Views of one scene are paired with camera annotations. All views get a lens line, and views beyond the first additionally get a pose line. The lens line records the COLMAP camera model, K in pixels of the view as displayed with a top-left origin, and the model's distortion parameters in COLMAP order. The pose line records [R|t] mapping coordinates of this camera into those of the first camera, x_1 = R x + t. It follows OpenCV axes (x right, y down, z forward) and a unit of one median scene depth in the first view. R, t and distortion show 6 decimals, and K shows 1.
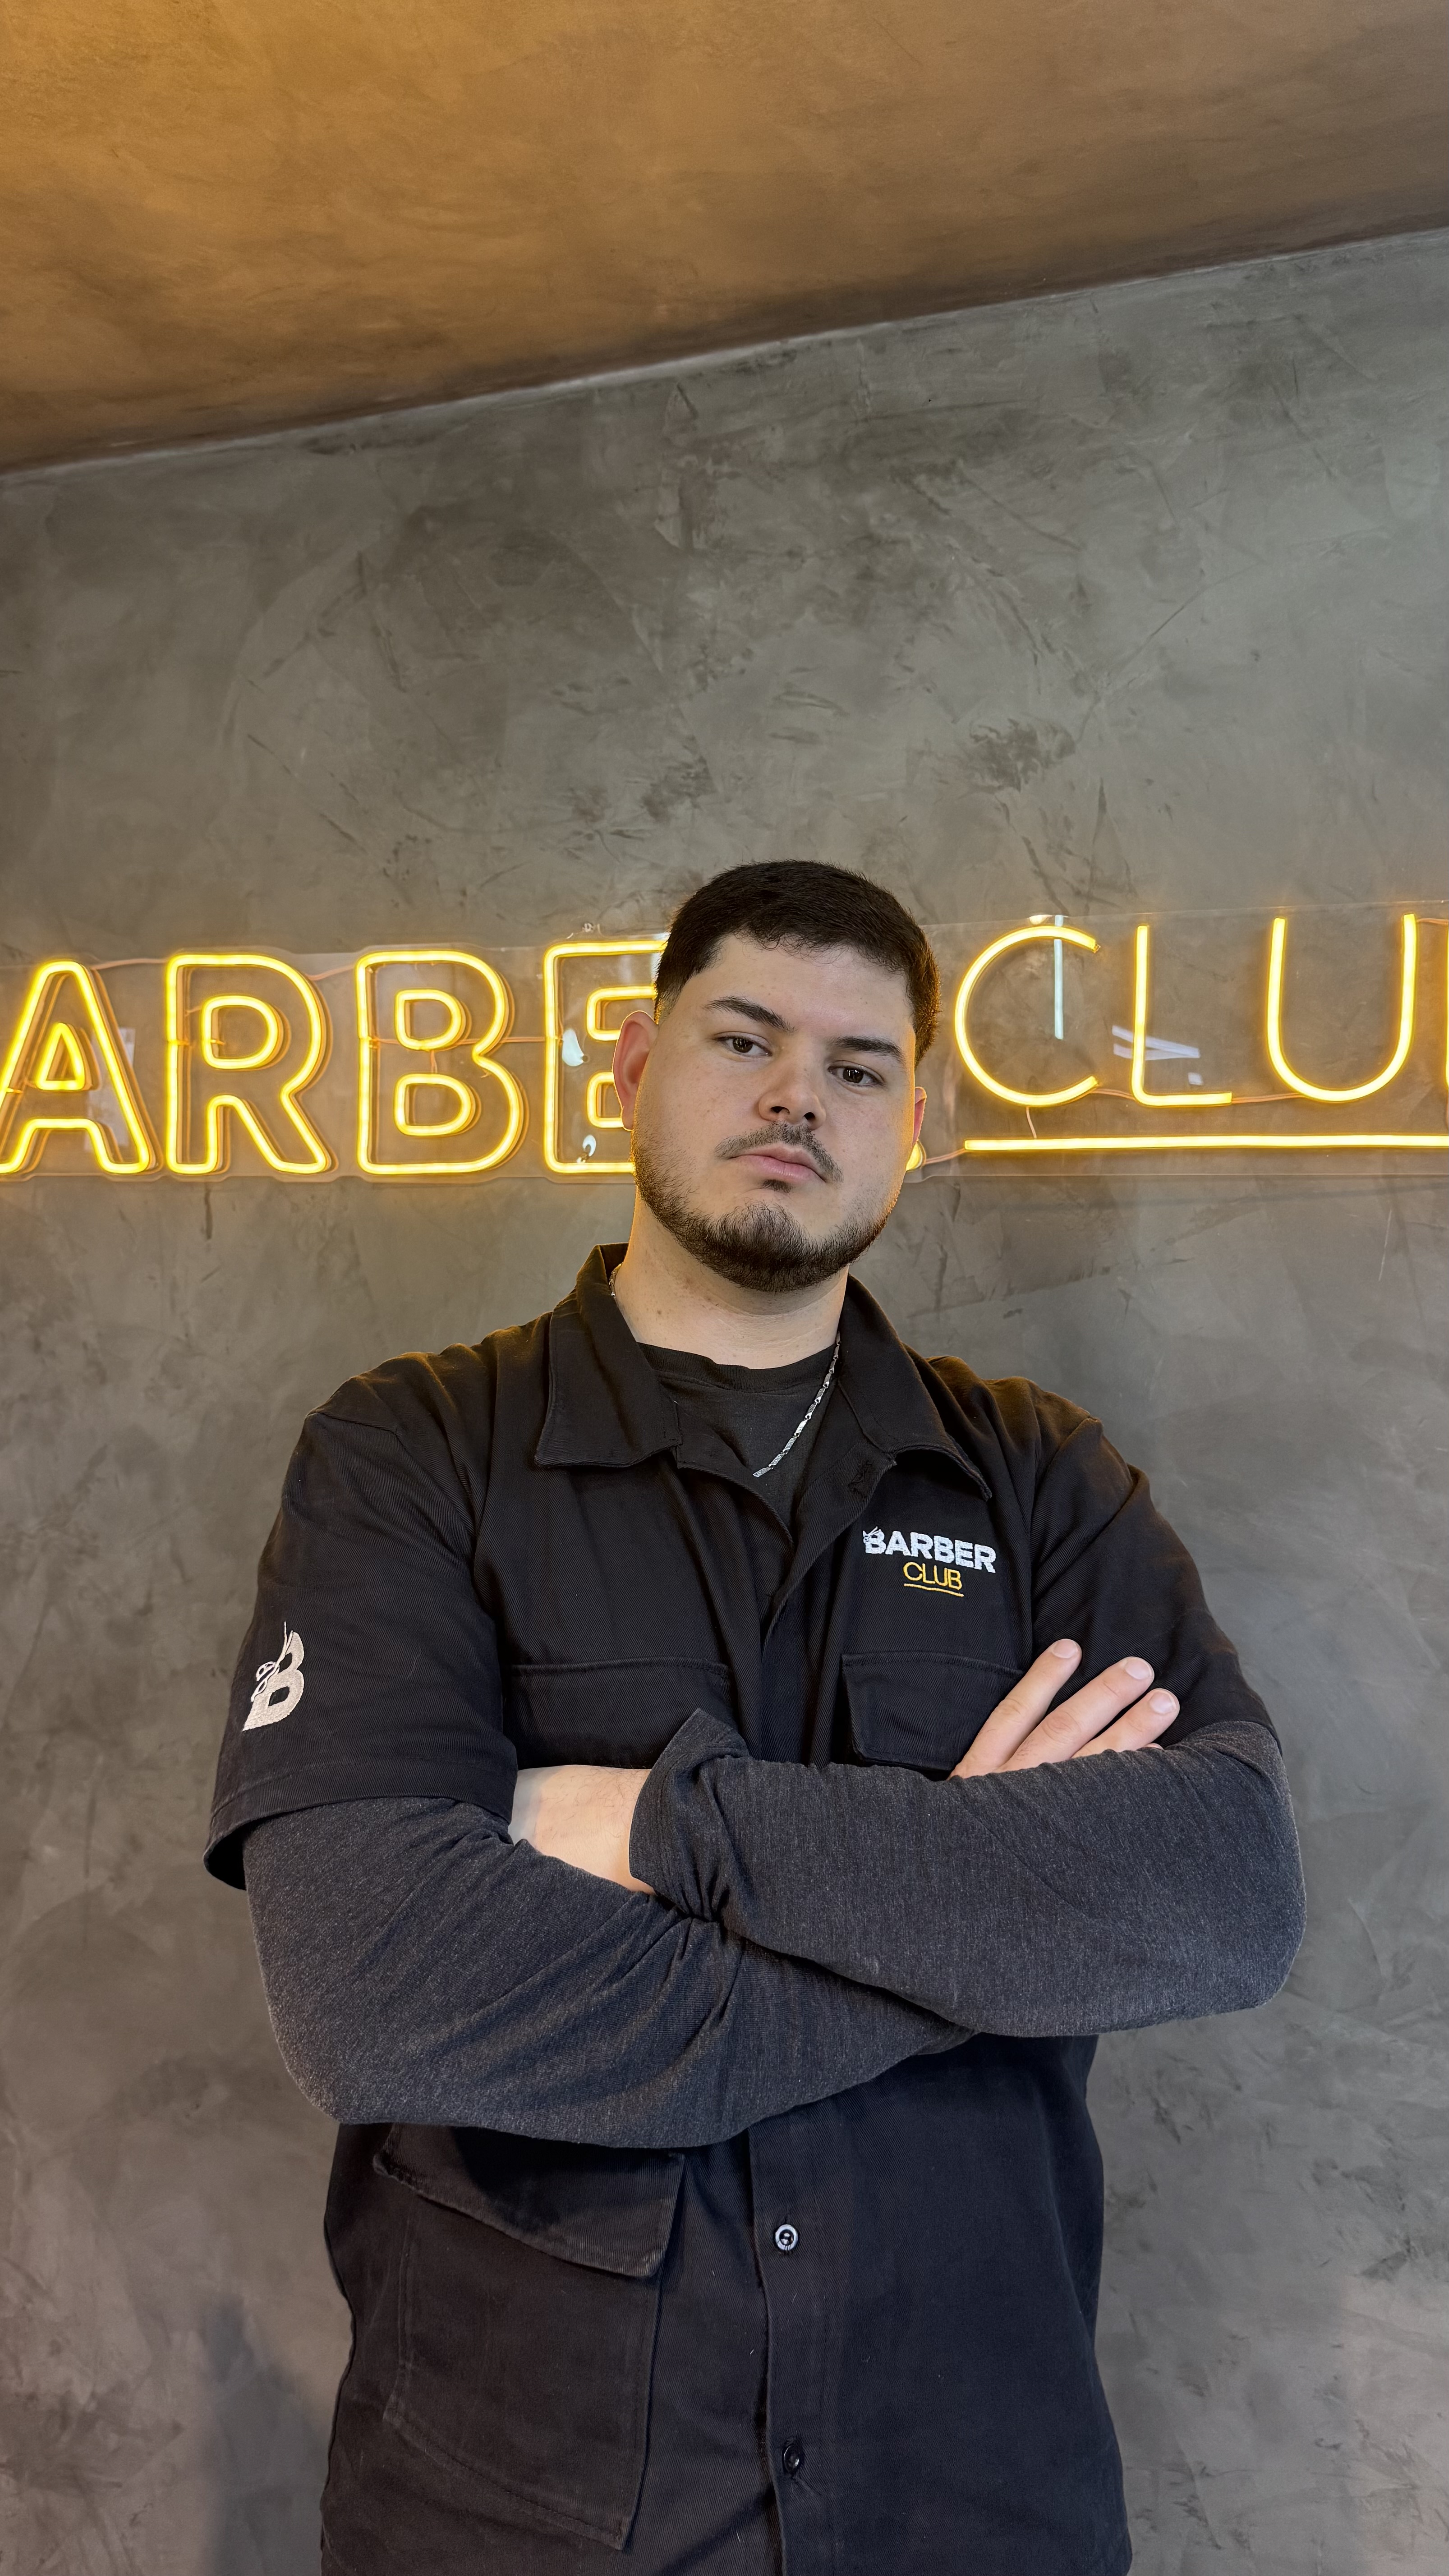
lens RADIAL K [[1879.4, 0, 726.8], [0, 1879.4, 1291.4], [0, 0, 1]] dist [0.005381, -0.027480]
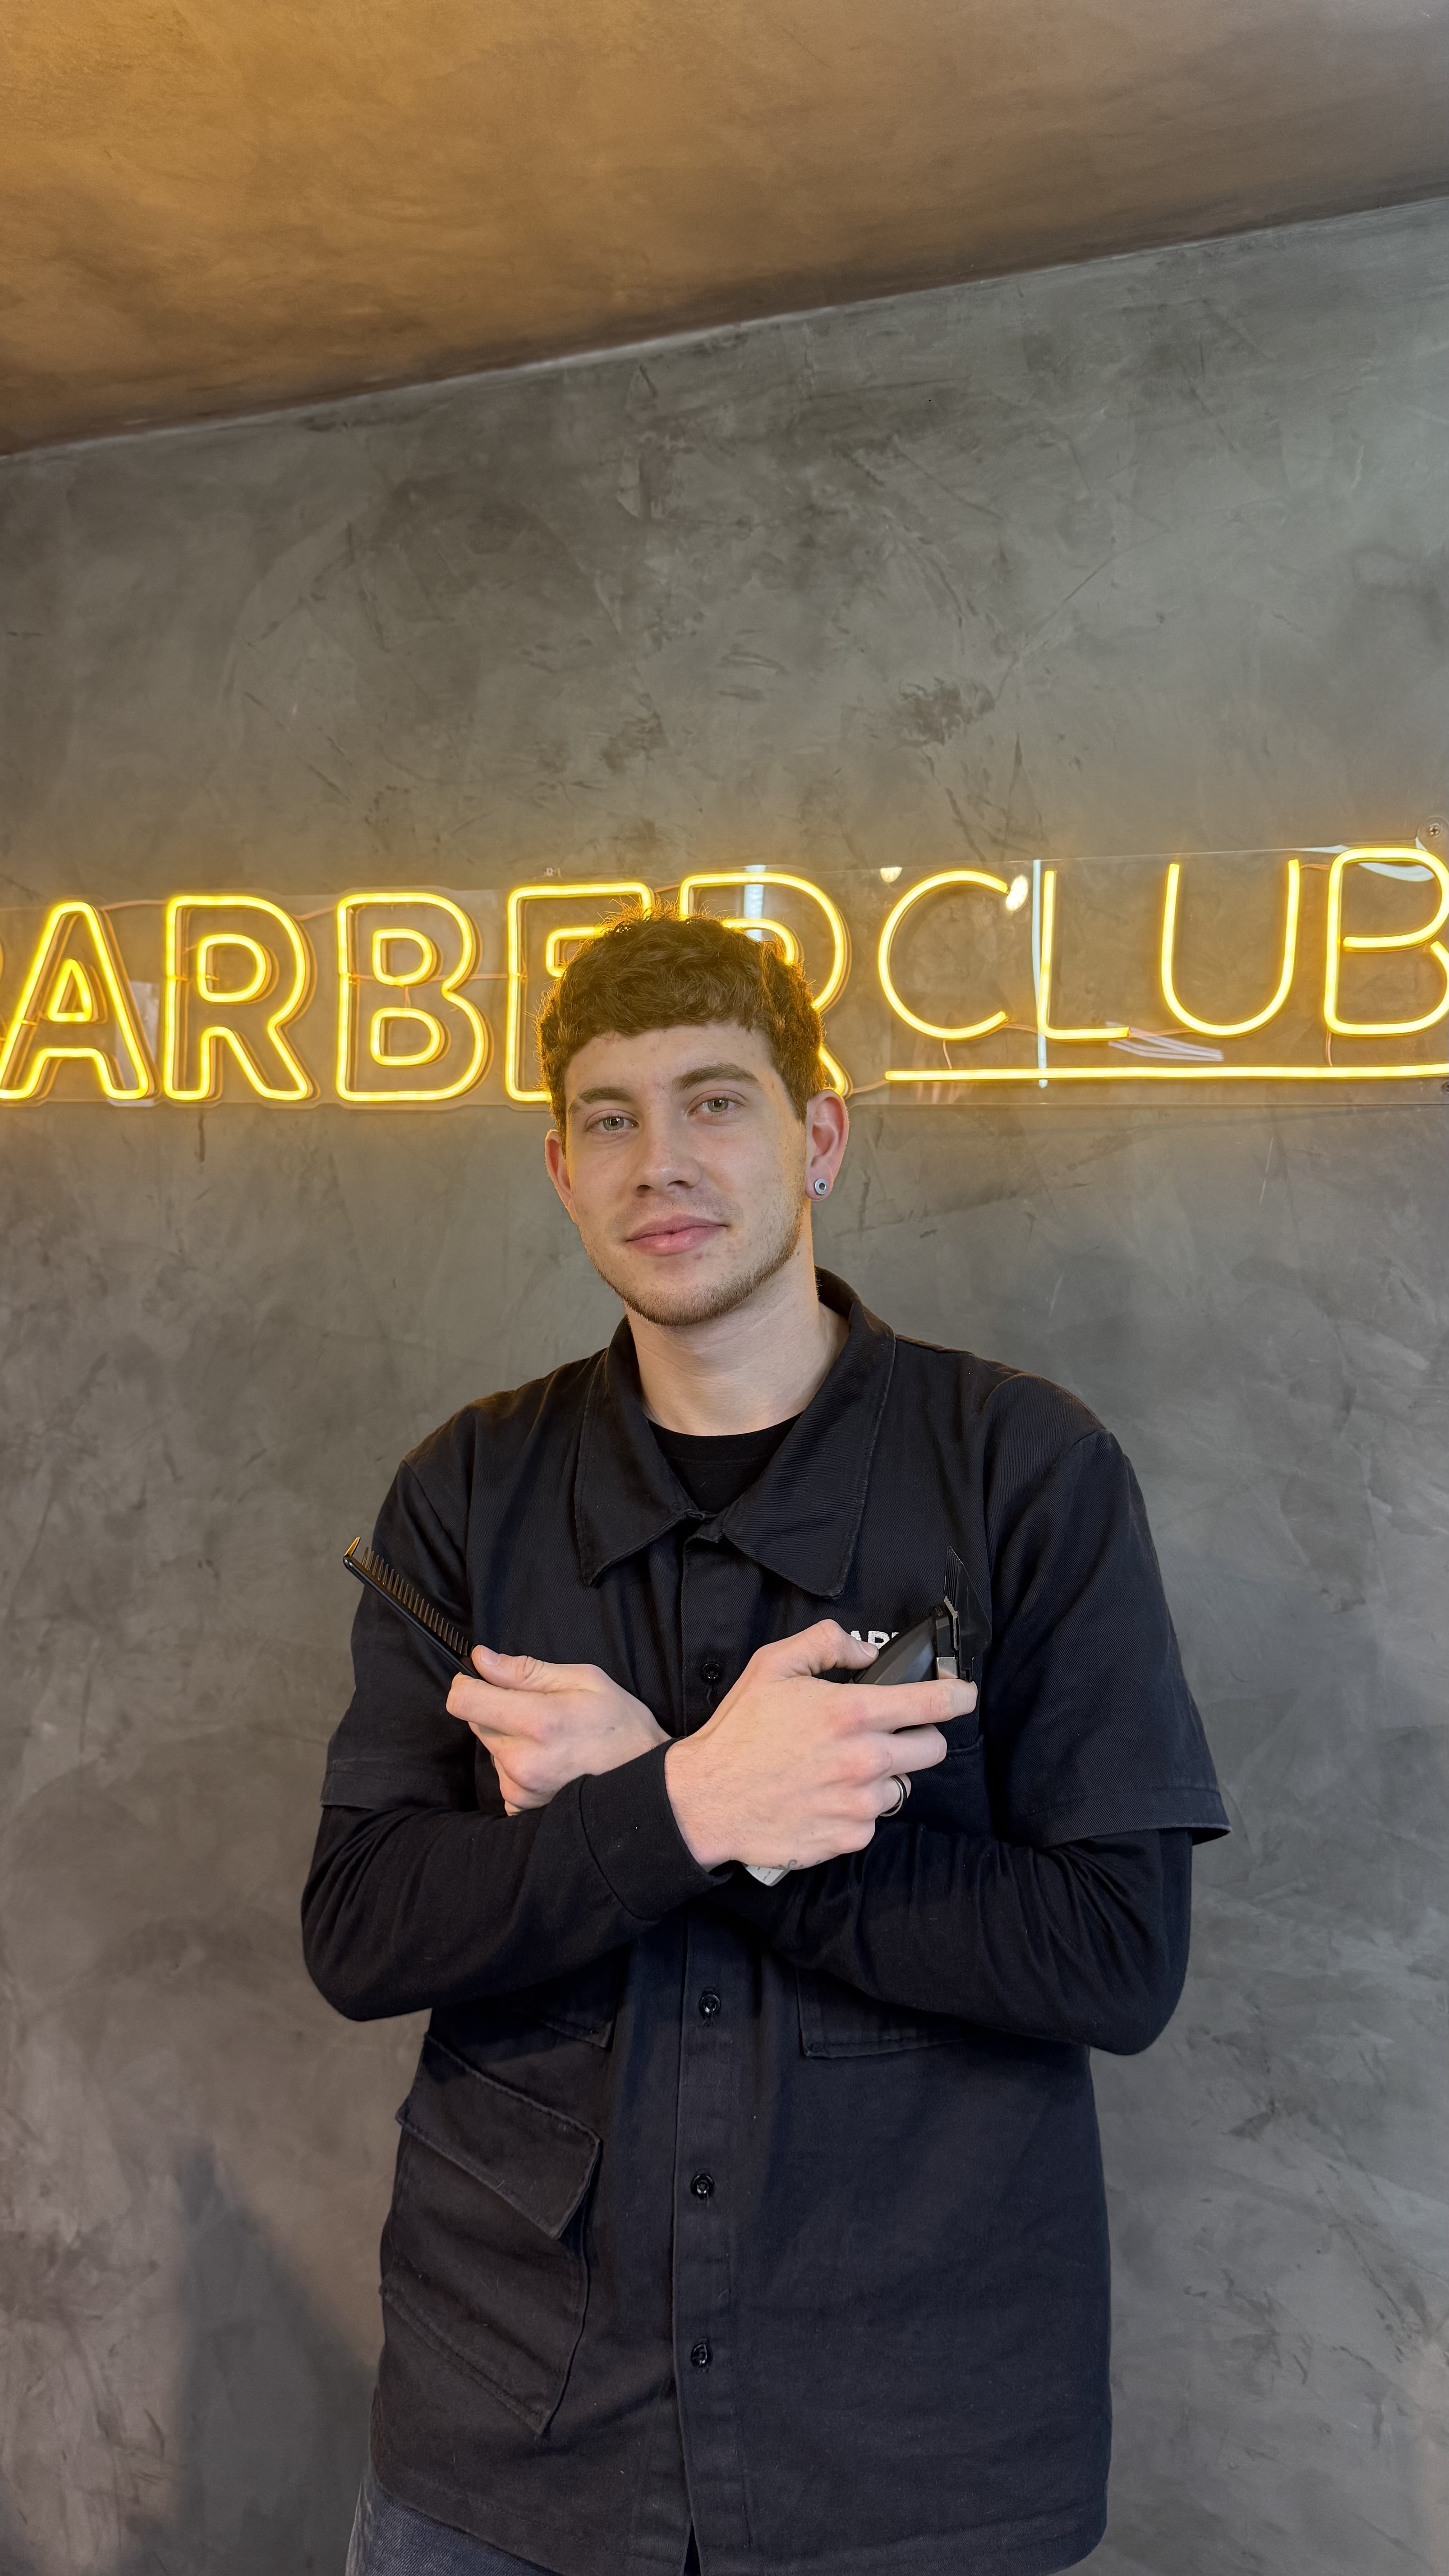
lens RADIAL K [[1879.4, 0, 725.2], [0, 1879.4, 1290.7], [0, 0, 1]] dist [0.005381, -0.027480]
pose [[0.999039, 0.019229, -0.039375, 0.078163], [-0.019092, 0.999810, 0.003869, 0.042009], [0.039442, -0.003113, 0.999217, -0.074273]]
